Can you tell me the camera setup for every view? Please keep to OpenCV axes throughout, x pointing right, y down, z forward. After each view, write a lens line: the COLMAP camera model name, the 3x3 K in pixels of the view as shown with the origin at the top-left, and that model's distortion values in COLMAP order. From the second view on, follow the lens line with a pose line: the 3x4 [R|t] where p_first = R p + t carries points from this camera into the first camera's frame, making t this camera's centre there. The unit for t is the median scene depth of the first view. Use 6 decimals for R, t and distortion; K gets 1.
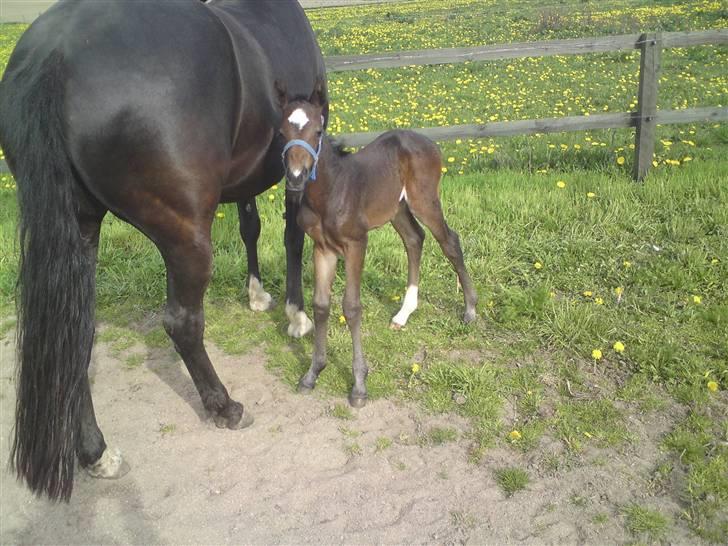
lens RADIAL K [[687.2, 0, 363.7], [0, 687.2, 320.3], [0, 0, 1]] dist [0.017432, -0.018501]
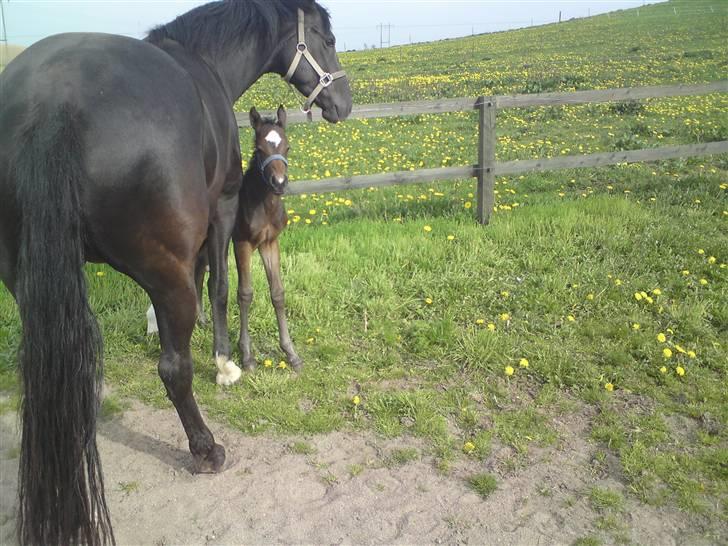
lens RADIAL K [[687.2, 0, 363.7], [0, 687.2, 320.3], [0, 0, 1]] dist [0.017432, -0.018501]
pose [[0.961729, -0.075909, 0.263277, -0.201446], [0.097014, 0.992951, -0.068093, 0.022906], [-0.256253, 0.091029, 0.962314, -0.033855]]
